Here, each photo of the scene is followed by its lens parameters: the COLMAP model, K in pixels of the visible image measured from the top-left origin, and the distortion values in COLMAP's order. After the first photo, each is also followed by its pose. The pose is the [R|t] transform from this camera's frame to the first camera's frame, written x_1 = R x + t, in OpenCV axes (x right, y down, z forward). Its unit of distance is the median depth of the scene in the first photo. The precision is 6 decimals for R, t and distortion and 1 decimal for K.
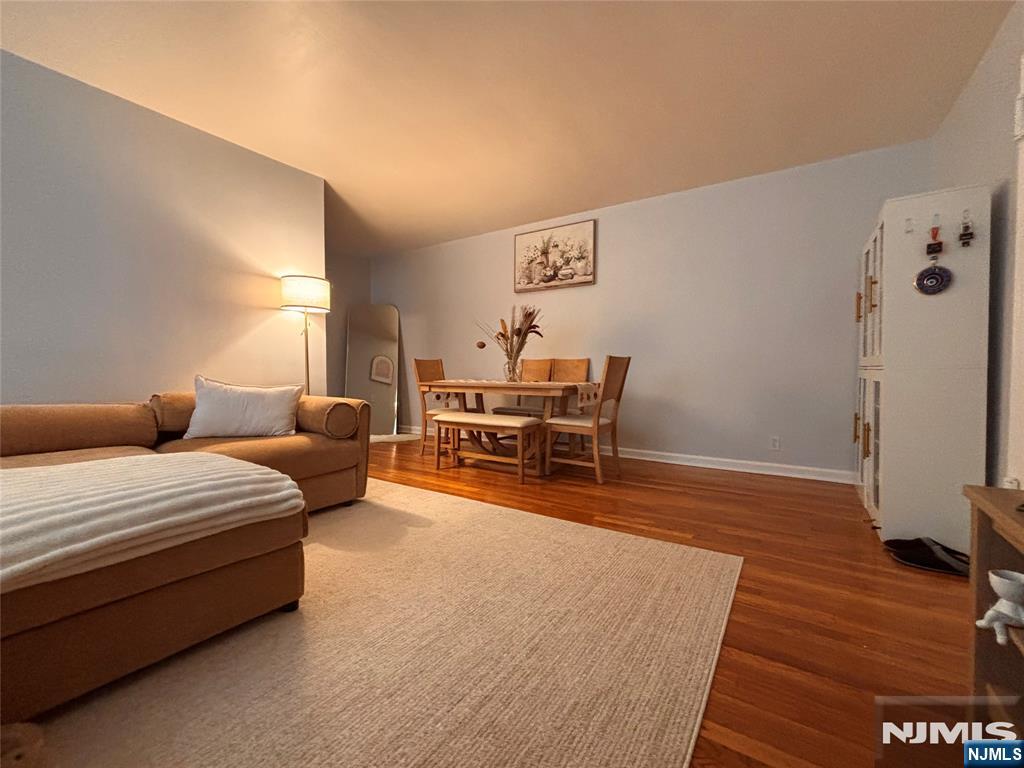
lens RADIAL K [[433.6, 0, 512.0], [0, 433.6, 384.0], [0, 0, 1]] dist [-0.018202, 0.000173]
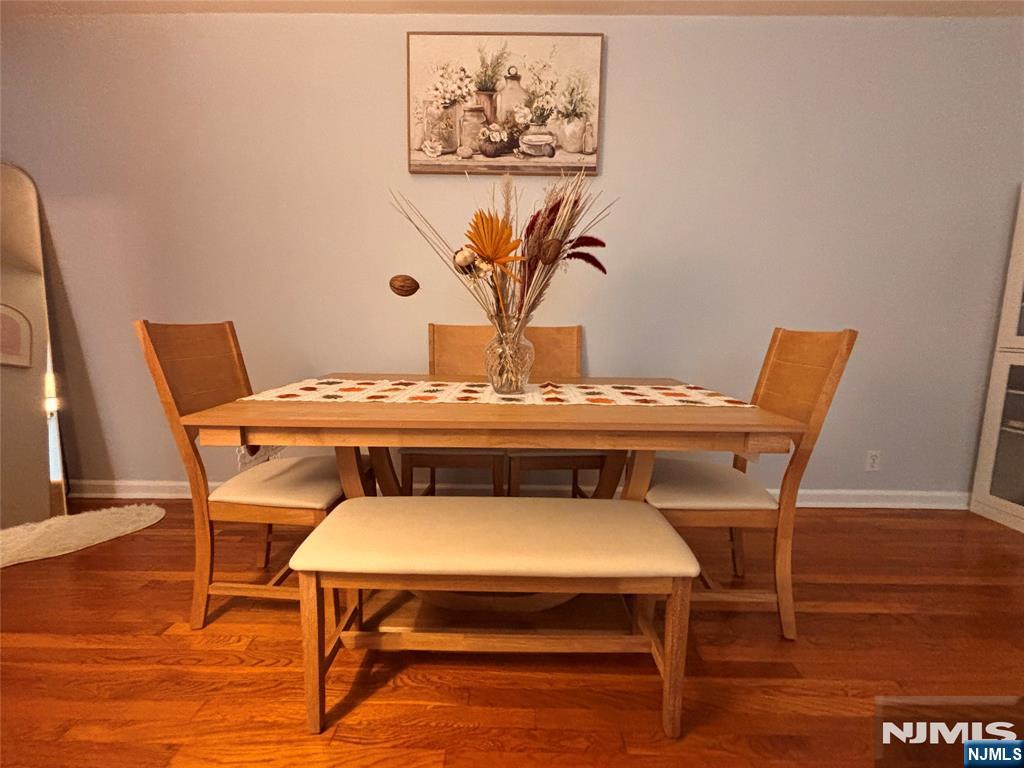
lens RADIAL K [[433.6, 0, 512.0], [0, 433.6, 384.0], [0, 0, 1]] dist [-0.018202, 0.000173]
pose [[0.836659, -0.060259, 0.544399, -0.167427], [0.005071, 0.994739, 0.102314, -0.041908], [-0.547700, -0.082842, 0.832564, 0.592791]]
